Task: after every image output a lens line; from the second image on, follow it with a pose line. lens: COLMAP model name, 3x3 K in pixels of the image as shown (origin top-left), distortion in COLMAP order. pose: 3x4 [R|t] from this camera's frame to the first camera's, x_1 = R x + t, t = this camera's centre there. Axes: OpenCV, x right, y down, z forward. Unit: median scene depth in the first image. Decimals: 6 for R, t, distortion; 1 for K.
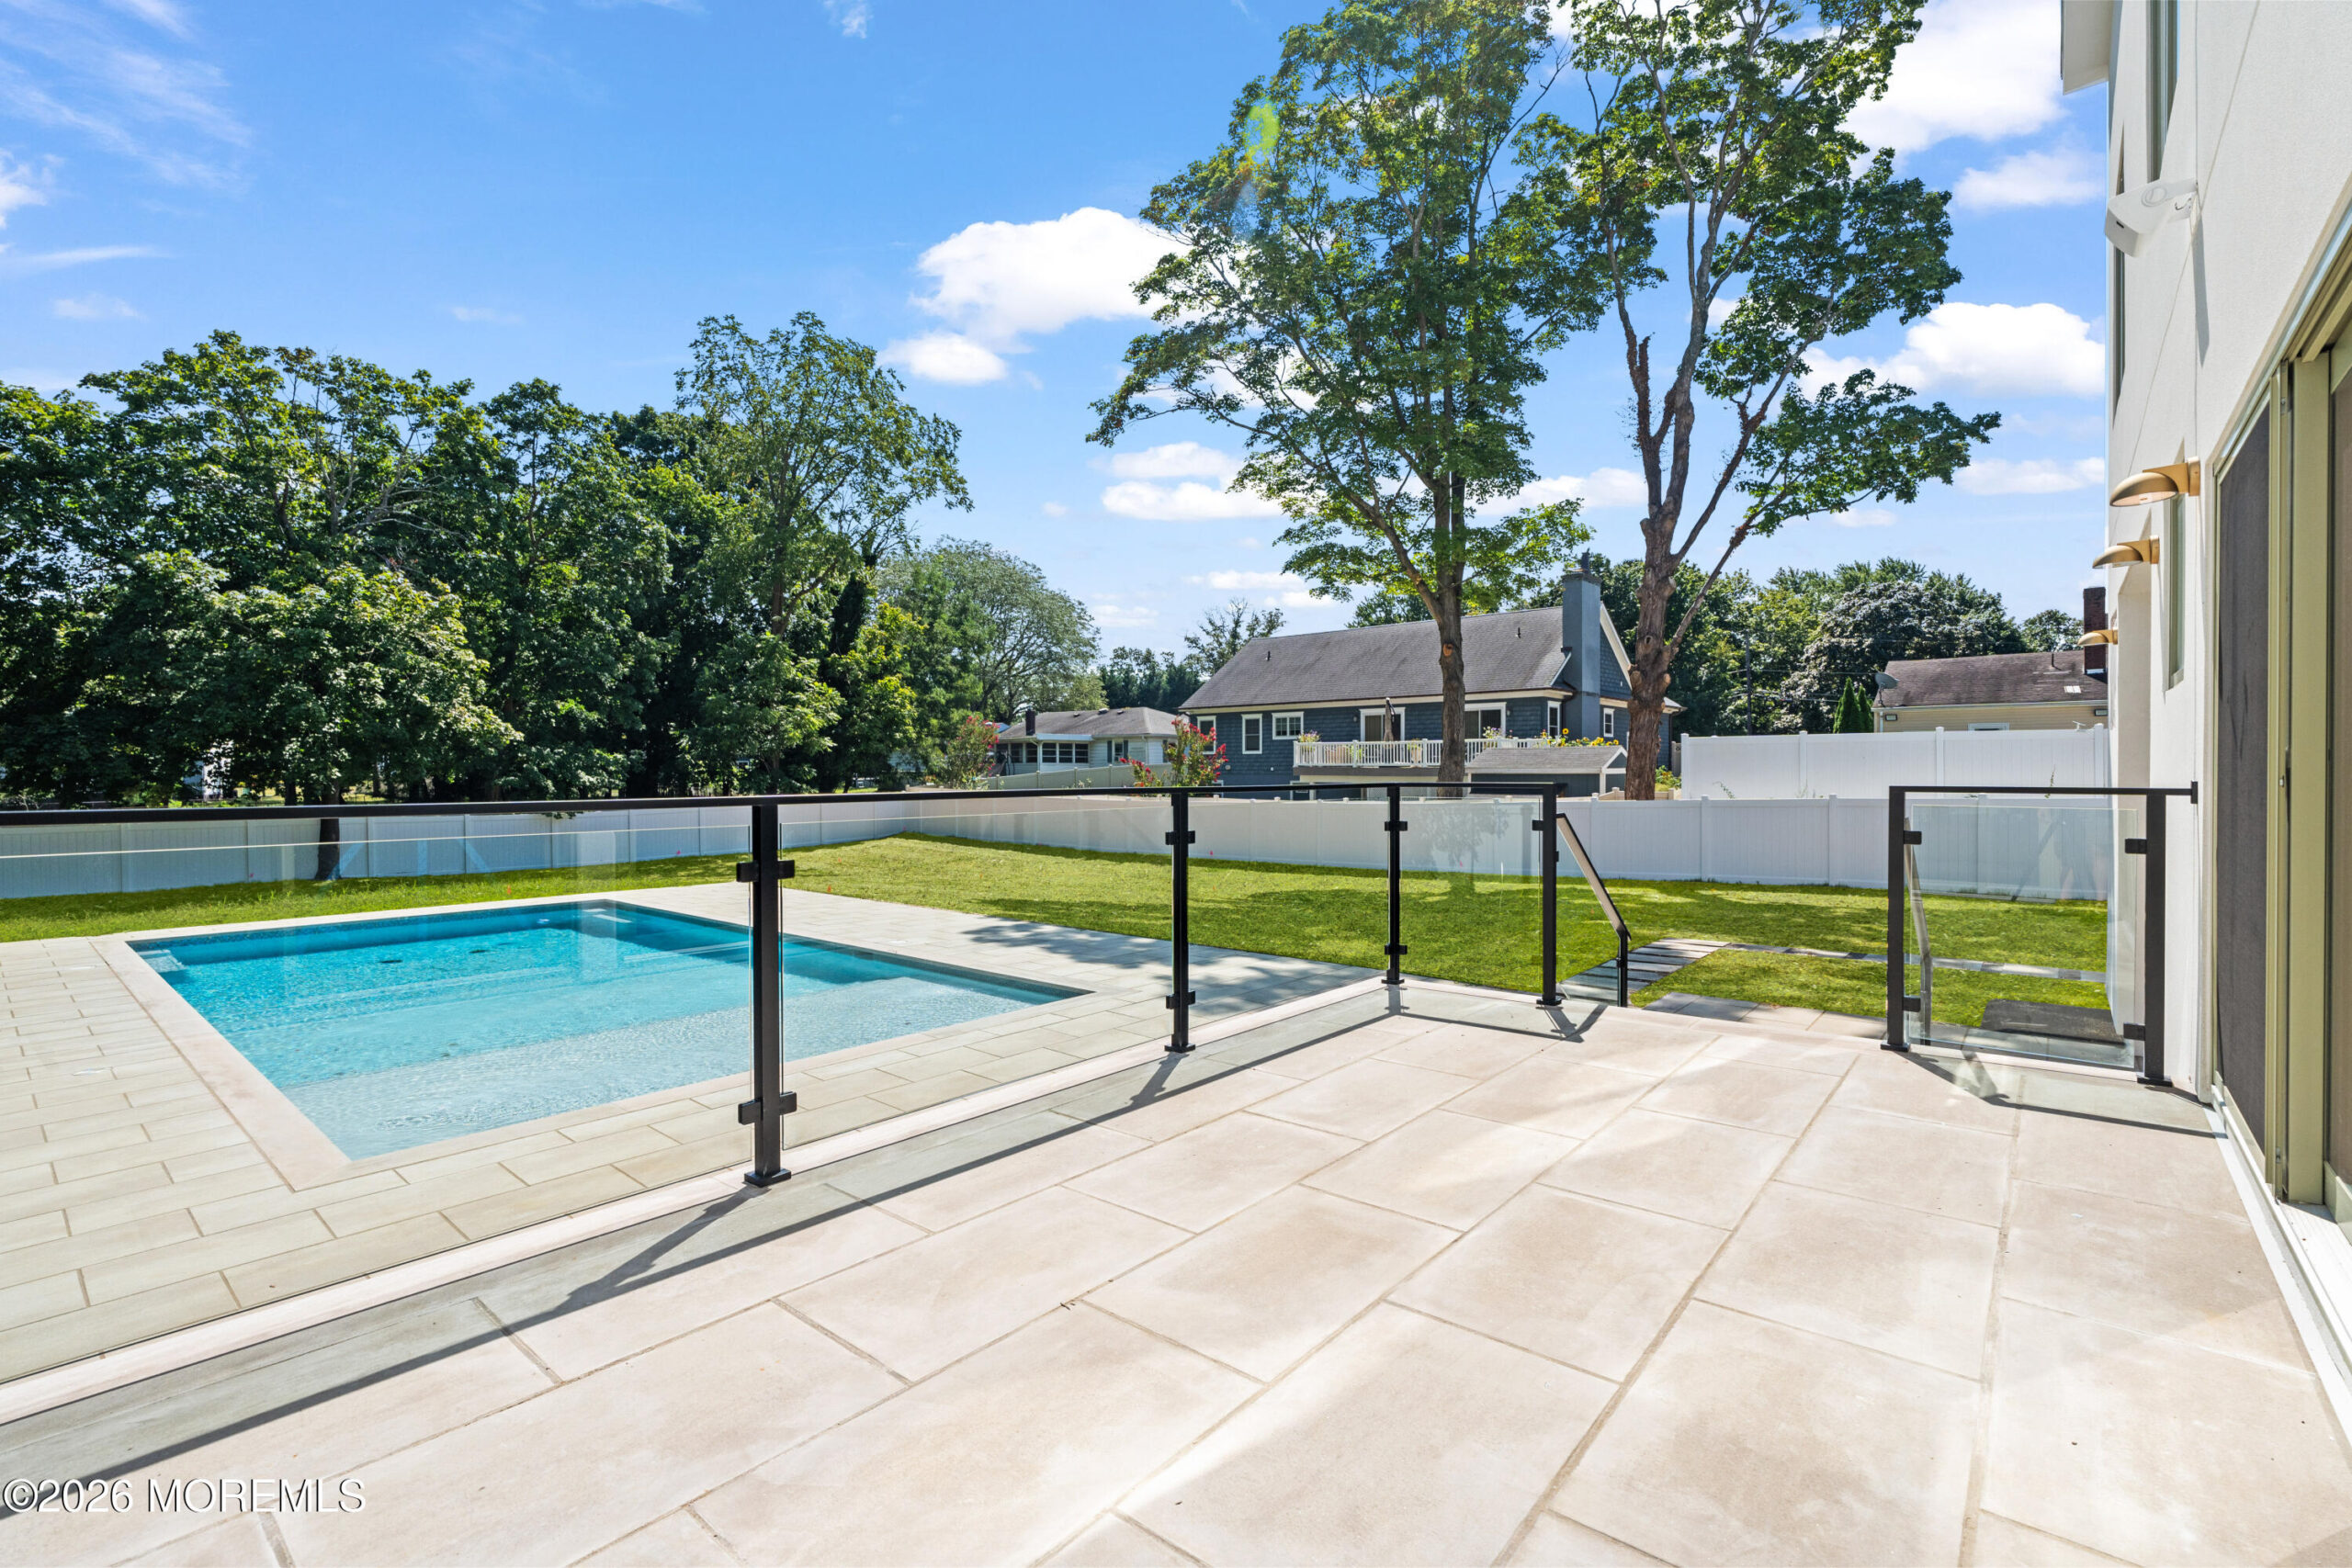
lens RADIAL K [[1047.8, 0, 1170.5], [0, 1047.8, 776.0], [0, 0, 1]] dist [-0.007893, 0.002838]
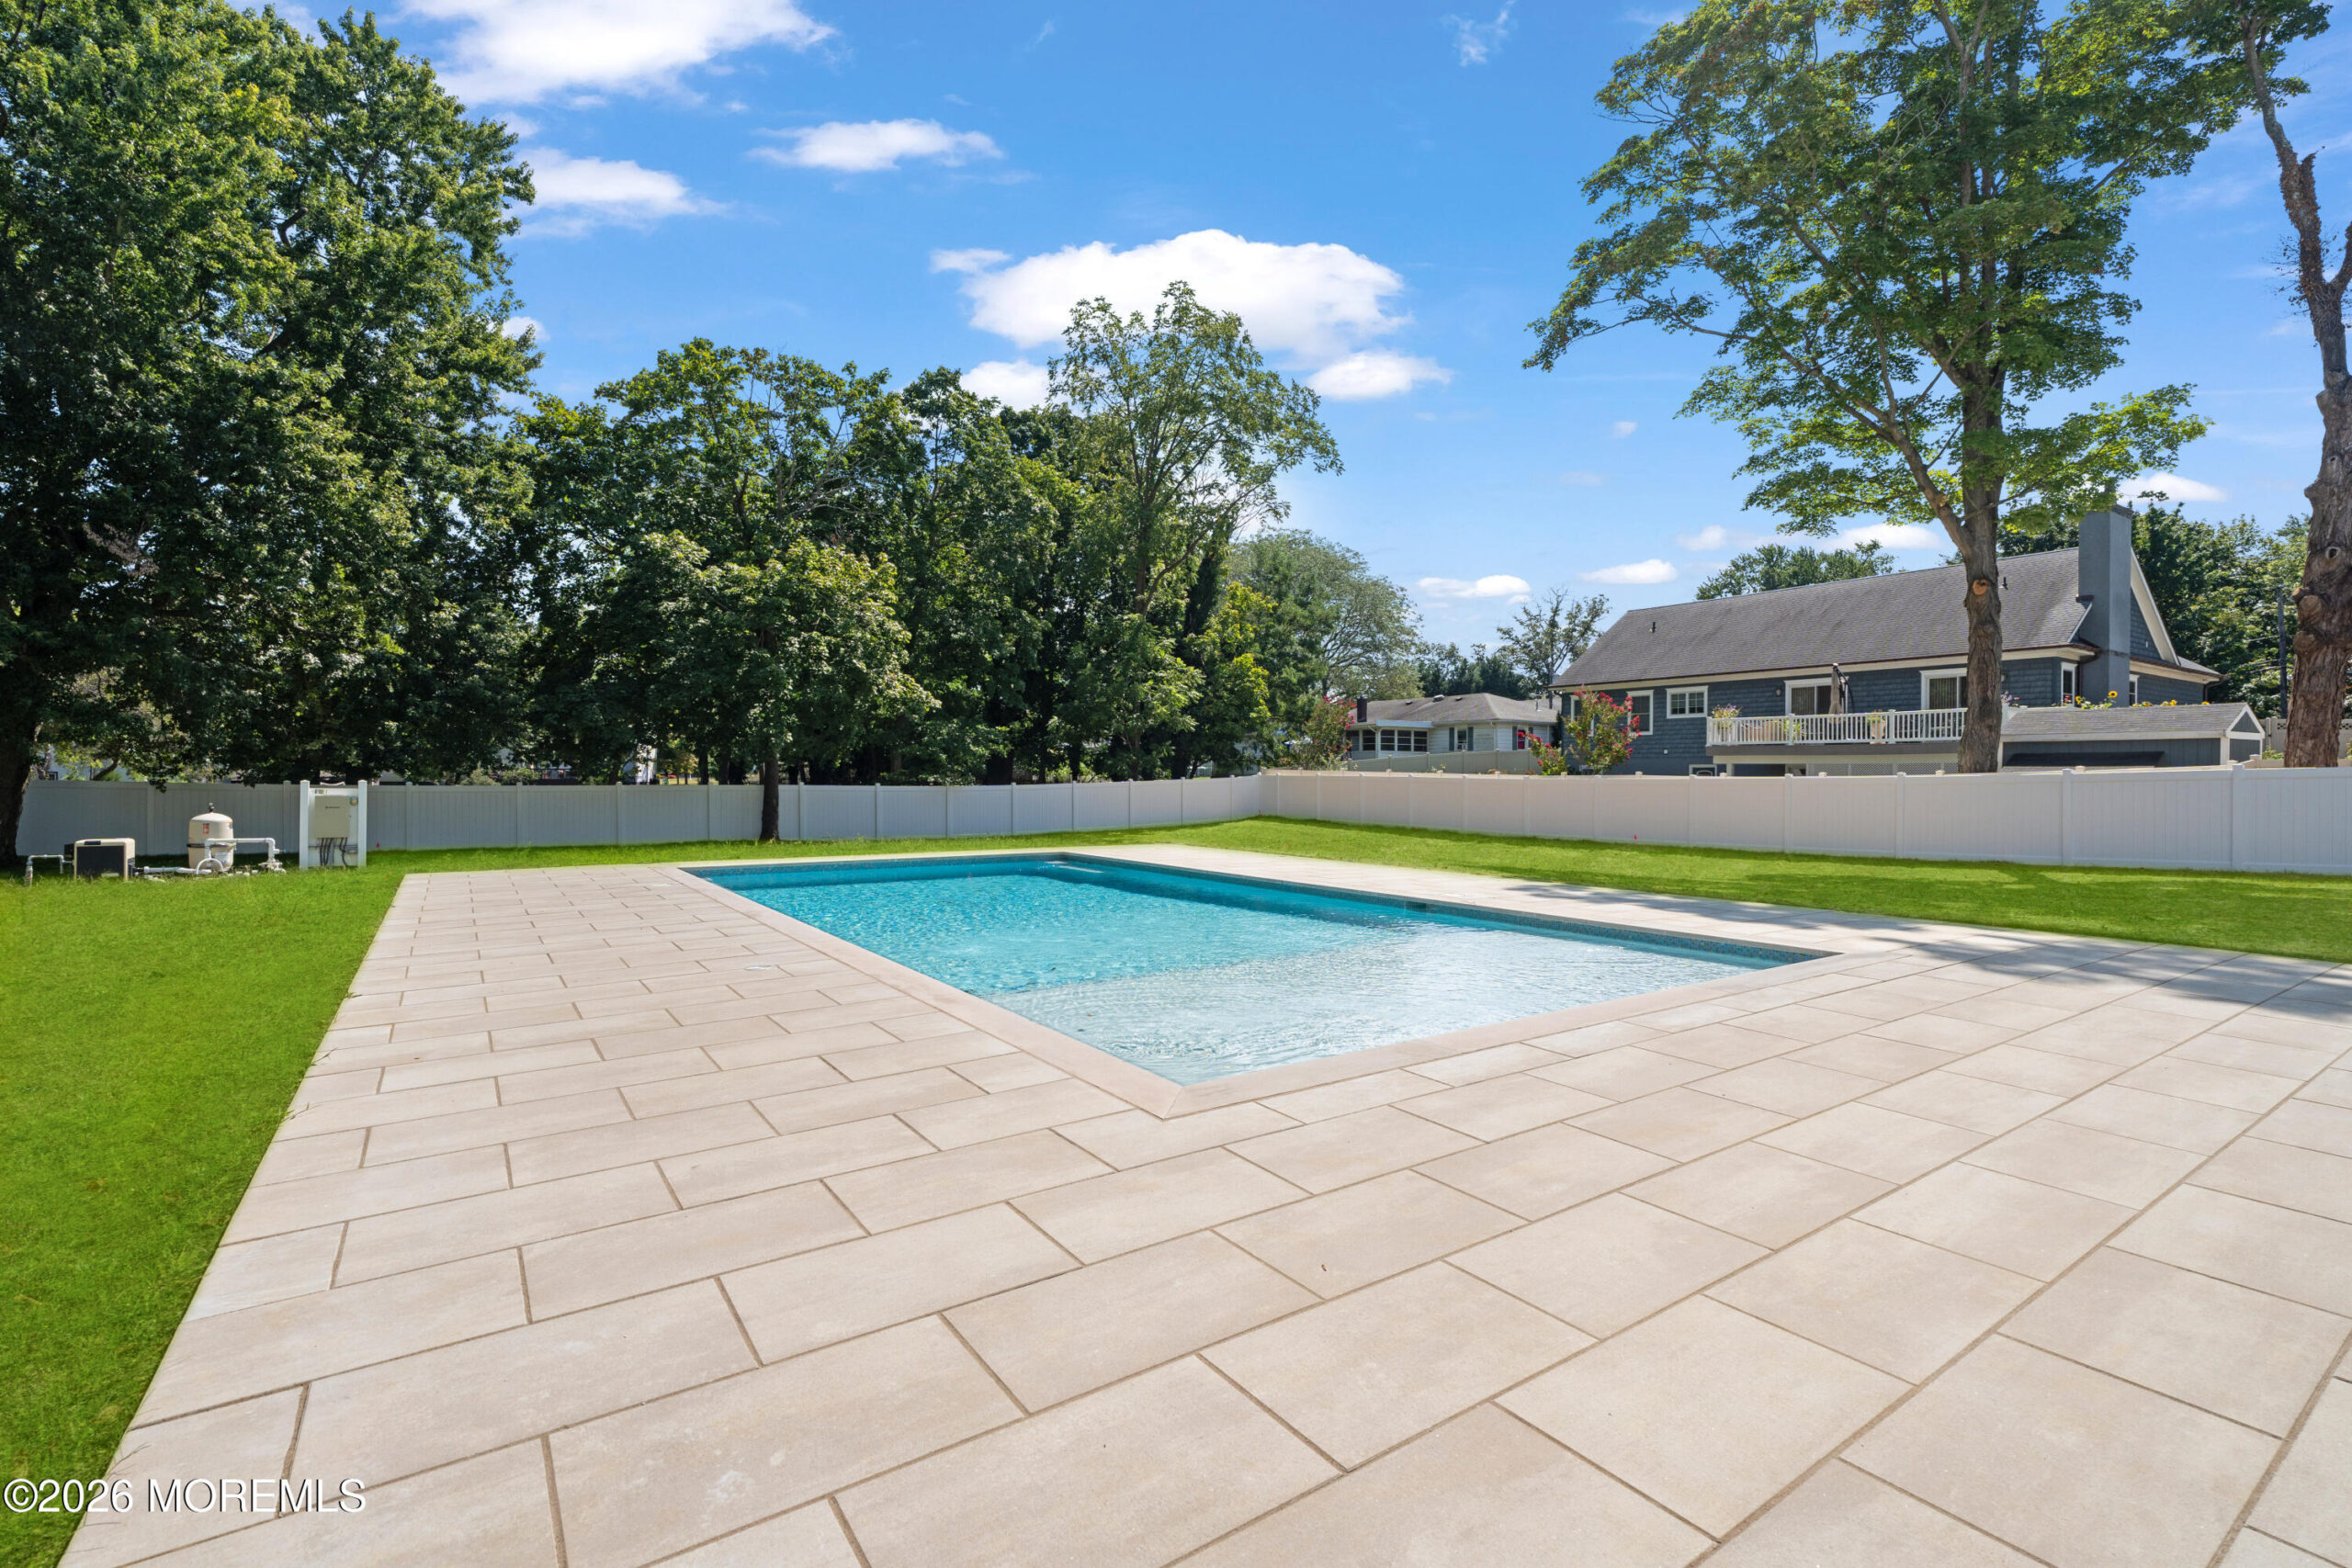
lens RADIAL K [[1047.8, 0, 1170.3], [0, 1047.8, 771.9], [0, 0, 1]] dist [-0.007893, 0.002838]
pose [[0.965949, 0.006304, -0.258656, -0.124963], [-0.008440, 0.999939, -0.007151, 0.031992], [0.258595, 0.009090, 0.965943, 0.059501]]
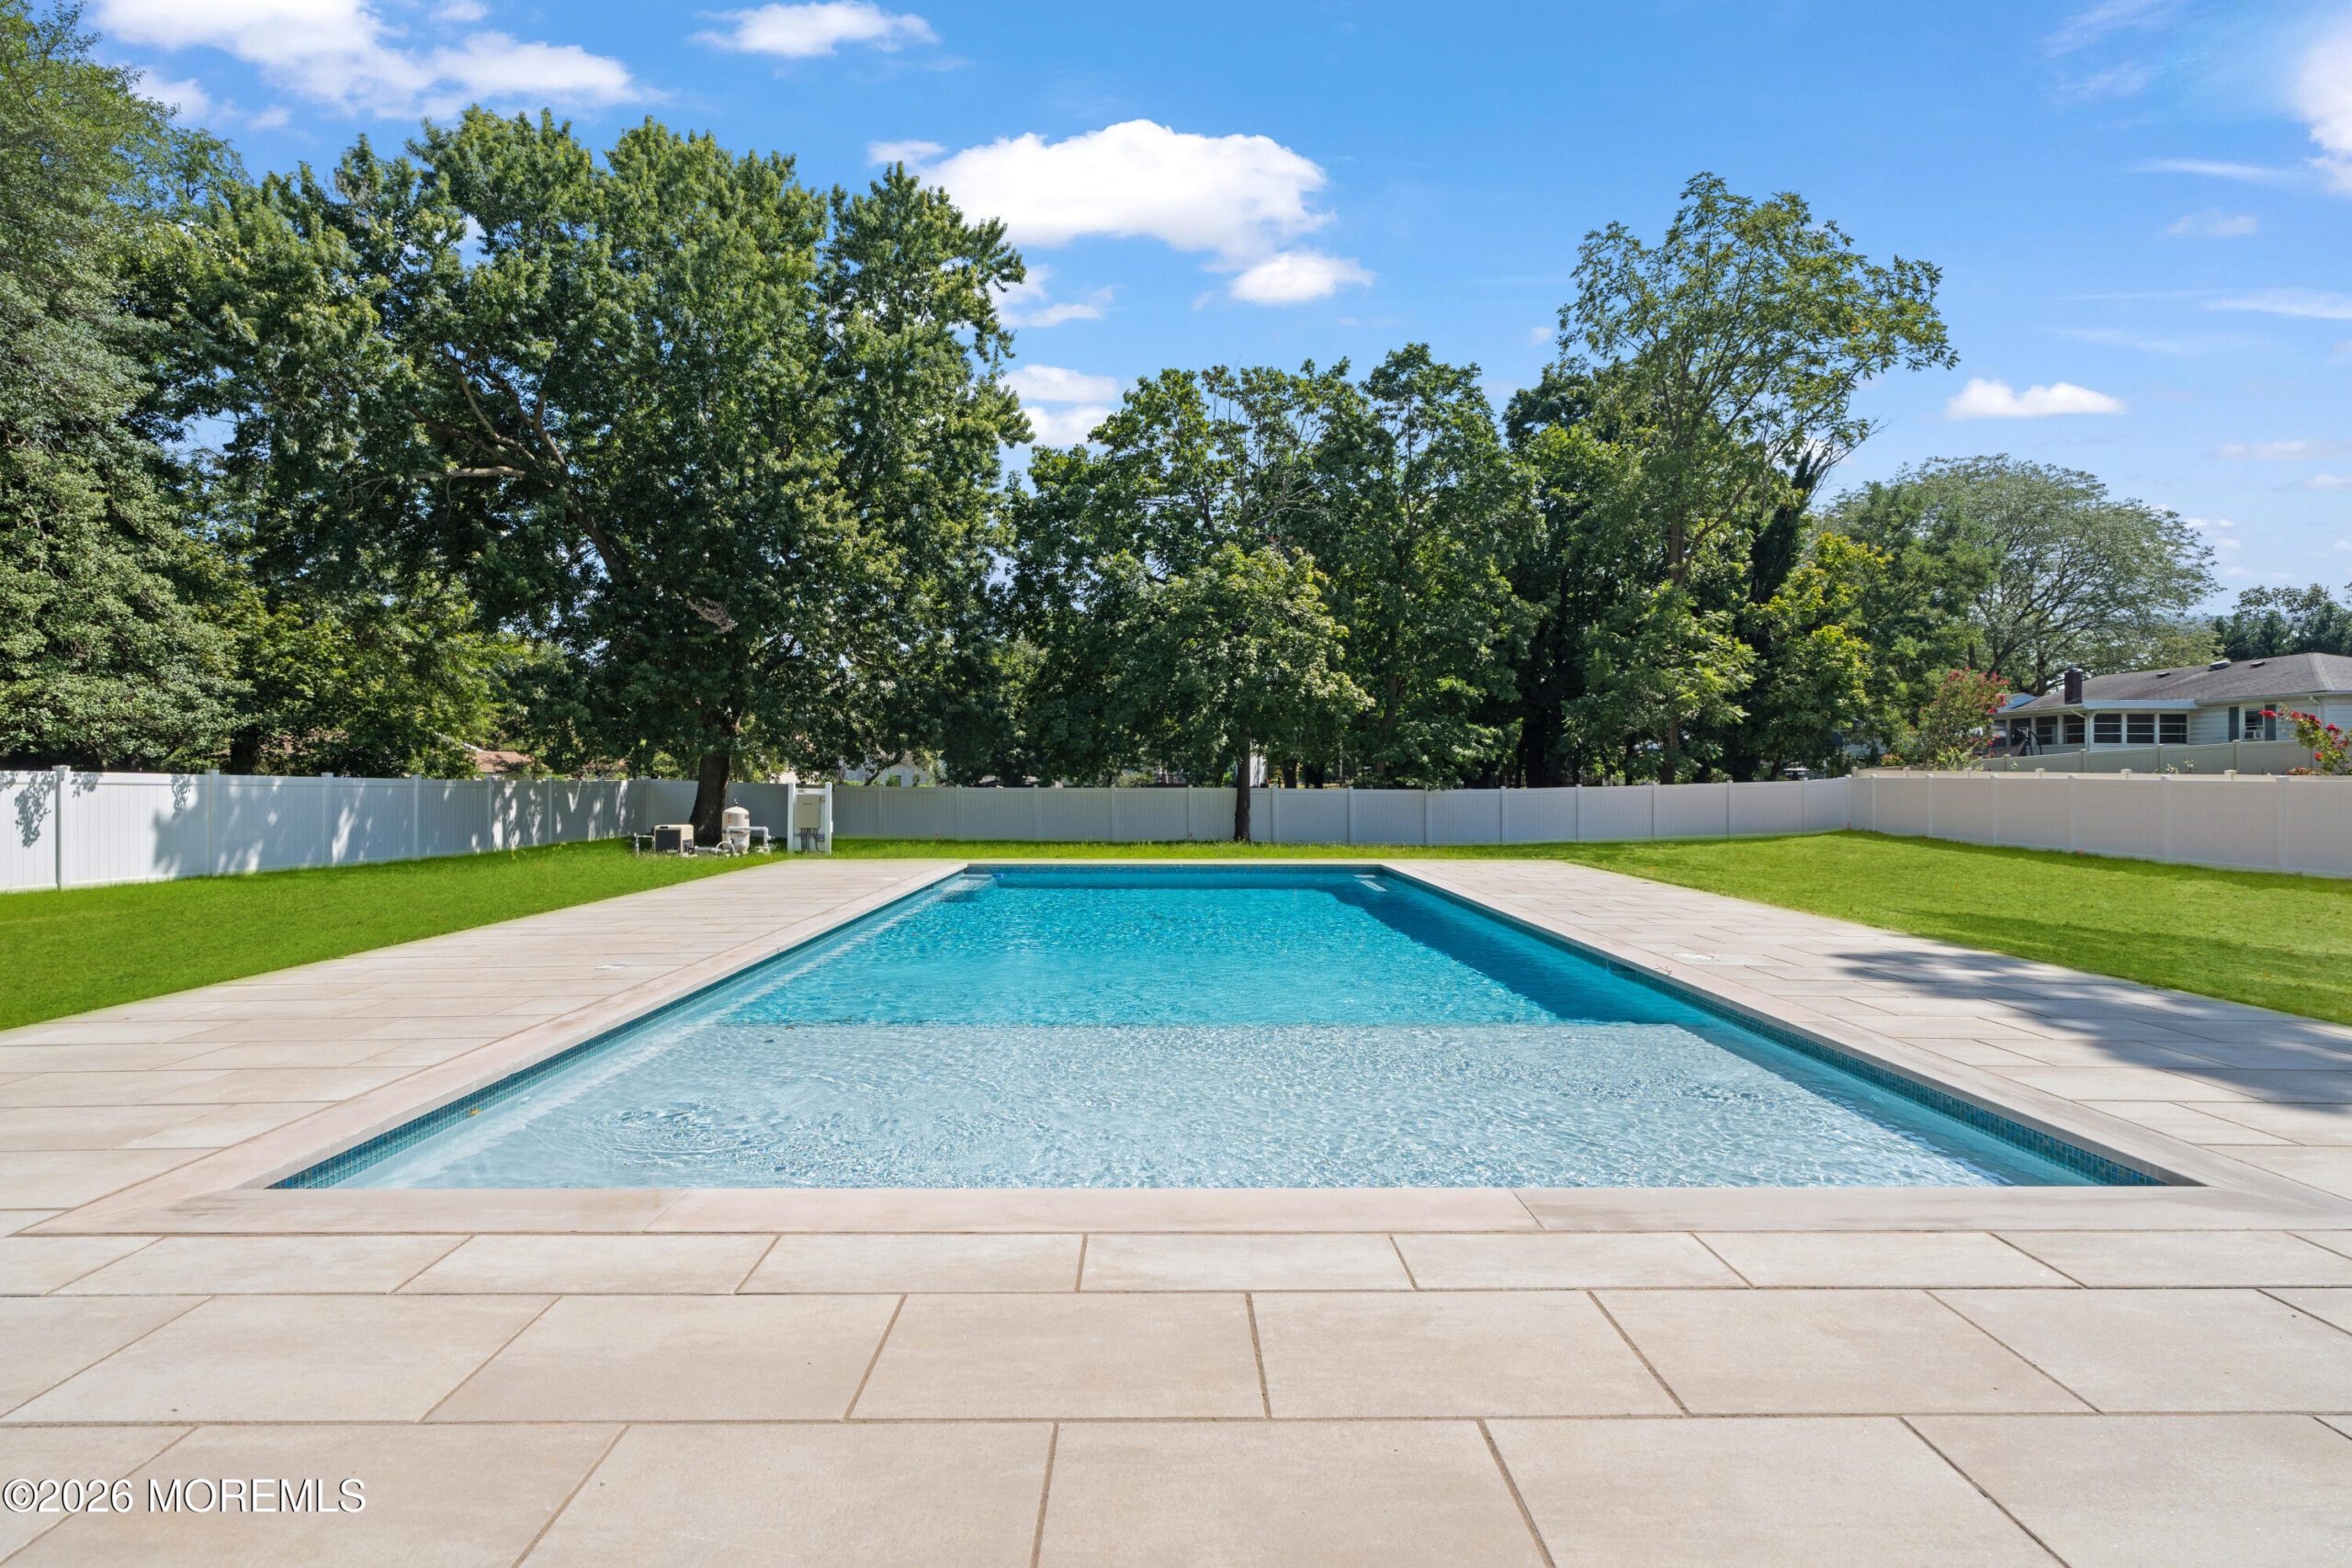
lens RADIAL K [[1047.8, 0, 1174.8], [0, 1047.8, 774.0], [0, 0, 1]] dist [-0.007893, 0.002838]
pose [[0.660165, 0.001664, -0.751119, -0.014654], [-0.007908, 0.999958, -0.004736, 0.032472], [0.751079, 0.009067, 0.660150, 0.208283]]
